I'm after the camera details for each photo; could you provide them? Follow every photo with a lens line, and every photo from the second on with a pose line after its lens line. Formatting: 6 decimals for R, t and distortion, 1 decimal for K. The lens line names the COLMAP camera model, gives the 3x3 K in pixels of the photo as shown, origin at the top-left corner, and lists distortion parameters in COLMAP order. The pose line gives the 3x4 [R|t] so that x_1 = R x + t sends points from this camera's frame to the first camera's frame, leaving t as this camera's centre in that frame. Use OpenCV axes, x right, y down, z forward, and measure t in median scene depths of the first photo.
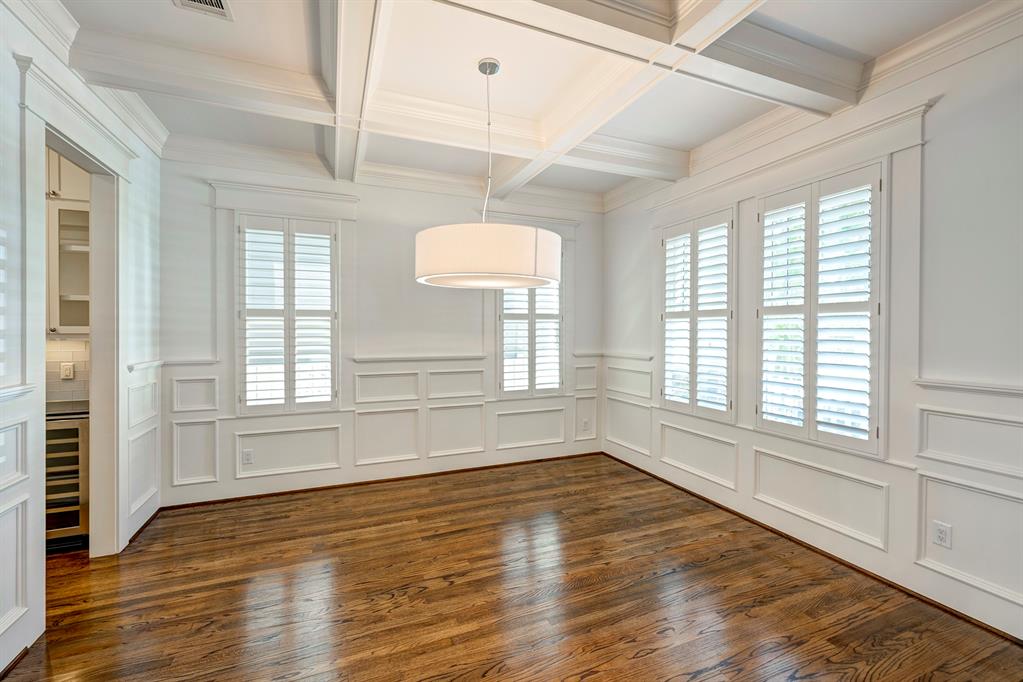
lens RADIAL K [[413.8, 0, 511.5], [0, 413.8, 341.0], [0, 0, 1]] dist [0.000558, 0.000159]
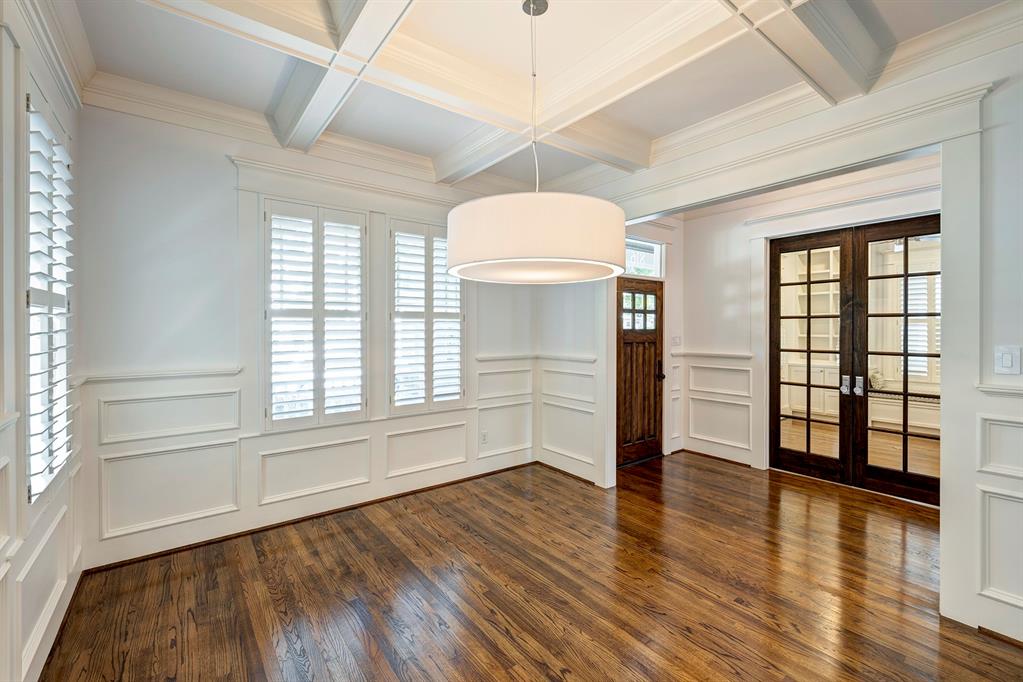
lens RADIAL K [[435.1, 0, 512.1], [0, 435.1, 335.1], [0, 0, 1]] dist [-0.001181, -0.000220]
pose [[-0.247969, -0.008599, 0.968730, -0.670480], [0.029289, 0.999437, 0.016369, -0.024379], [-0.968325, 0.032432, -0.247578, 0.974202]]
